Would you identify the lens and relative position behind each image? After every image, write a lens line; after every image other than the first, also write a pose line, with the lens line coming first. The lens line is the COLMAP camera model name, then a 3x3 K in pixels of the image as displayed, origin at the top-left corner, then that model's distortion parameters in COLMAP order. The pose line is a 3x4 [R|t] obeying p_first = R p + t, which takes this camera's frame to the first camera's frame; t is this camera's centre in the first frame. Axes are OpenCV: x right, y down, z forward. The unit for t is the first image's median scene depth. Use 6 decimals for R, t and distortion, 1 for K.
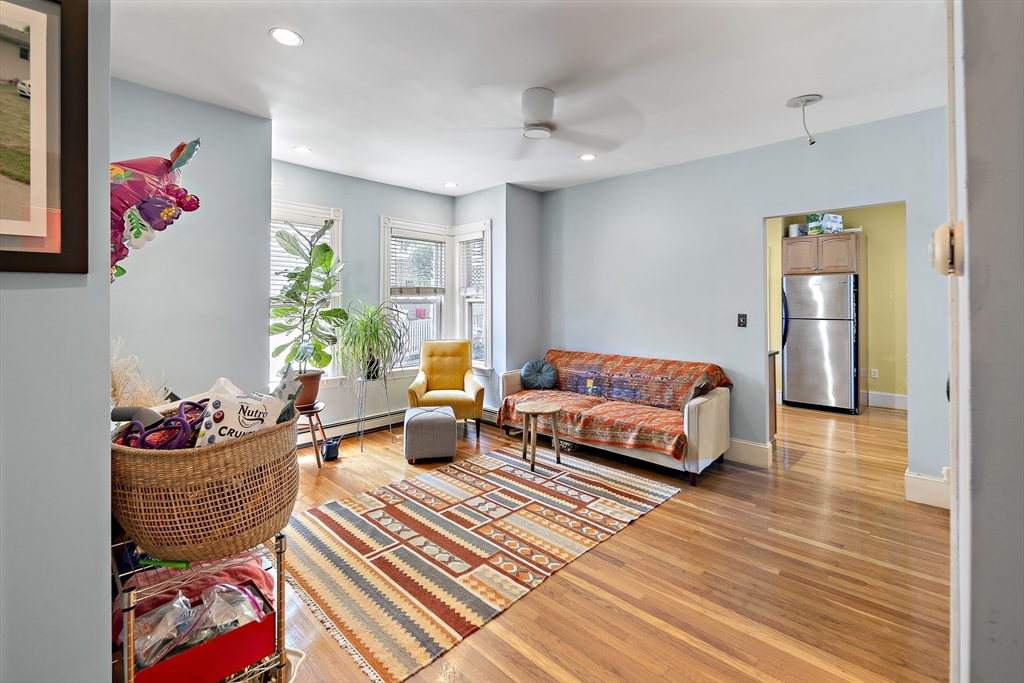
lens RADIAL K [[452.7, 0, 508.1], [0, 452.7, 299.3], [0, 0, 1]] dist [0.000195, -0.000360]
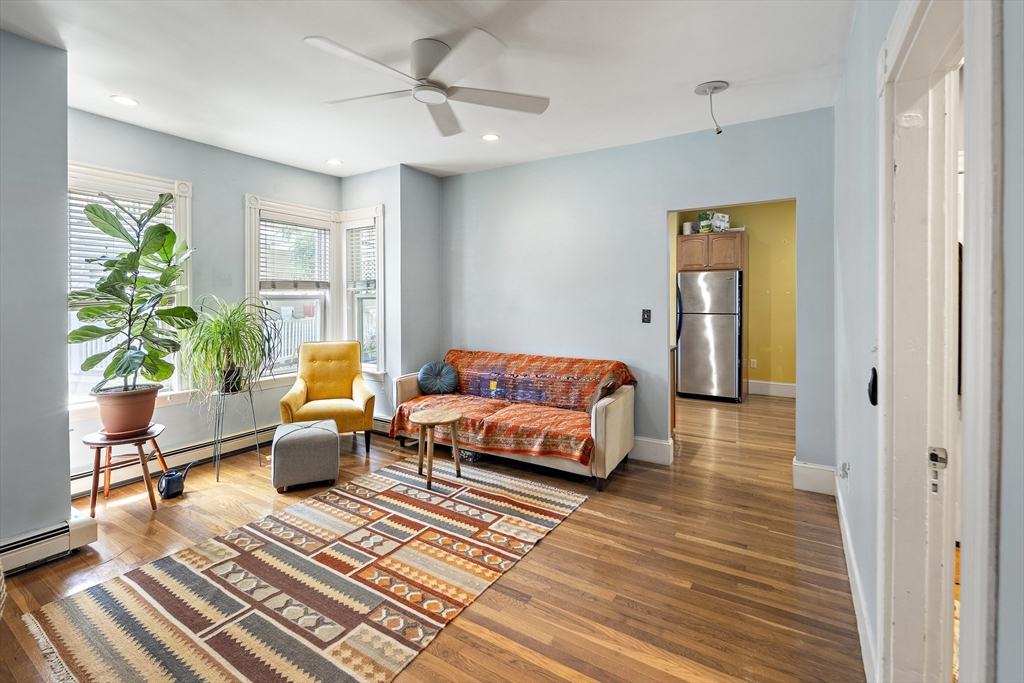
lens RADIAL K [[455.0, 0, 508.4], [0, 455.0, 302.5], [0, 0, 1]] dist [0.000652, -0.000413]
pose [[0.978277, -0.003943, 0.207264, 0.023550], [0.000618, 0.999870, 0.016107, 0.001267], [-0.207301, -0.015629, 0.978152, 0.107751]]
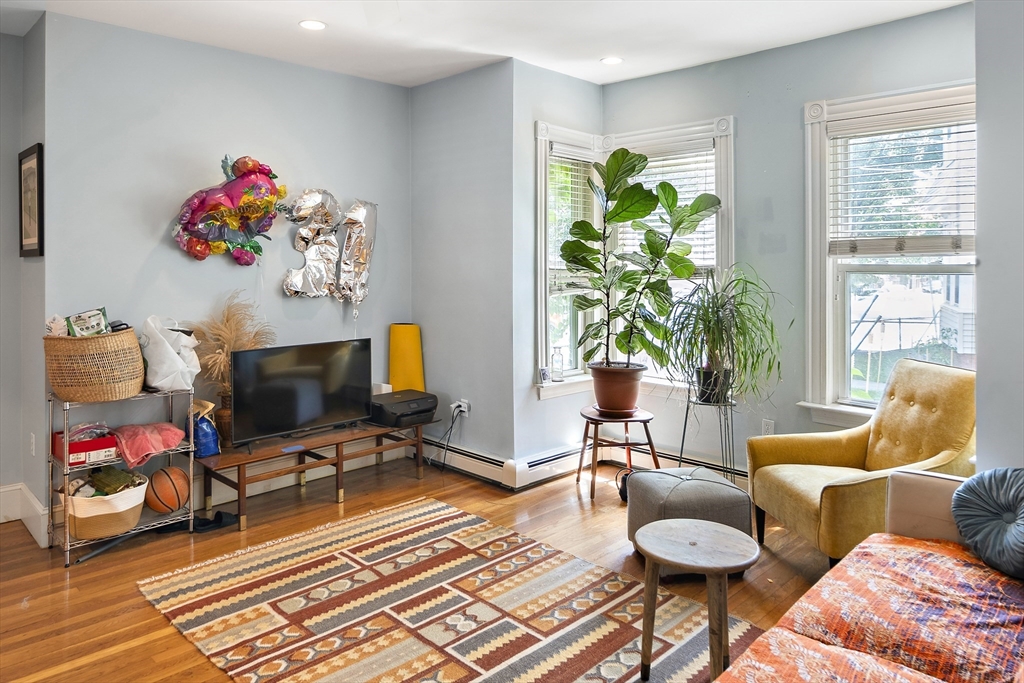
lens RADIAL K [[687.7, 0, 510.3], [0, 687.7, 267.9], [0, 0, 1]] dist [0.003090, 0.000651]
pose [[-0.014947, 0.003294, -0.999883, 0.704644], [0.001058, 0.999994, 0.003278, 0.000937], [0.999888, -0.001008, -0.014950, 0.911638]]
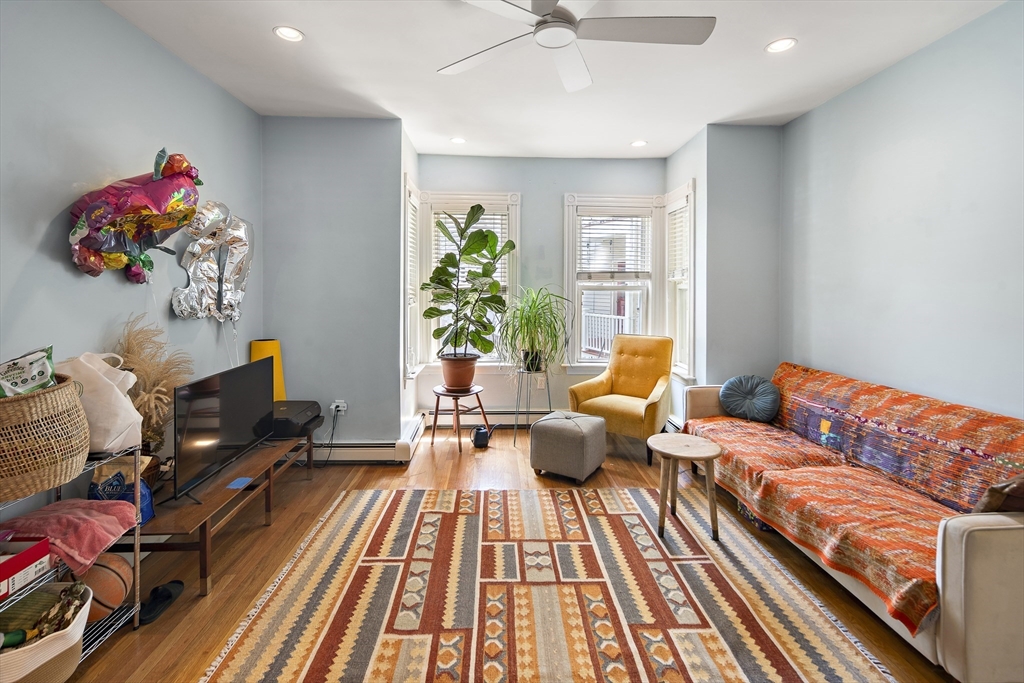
lens RADIAL K [[449.8, 0, 511.4], [0, 449.8, 290.9], [0, 0, 1]] dist [0.000679, -0.001322]
pose [[0.722979, 0.008696, -0.690815, 0.367059], [-0.002243, 0.999945, 0.010240, 0.002587], [0.690866, -0.005854, 0.722959, 0.365284]]
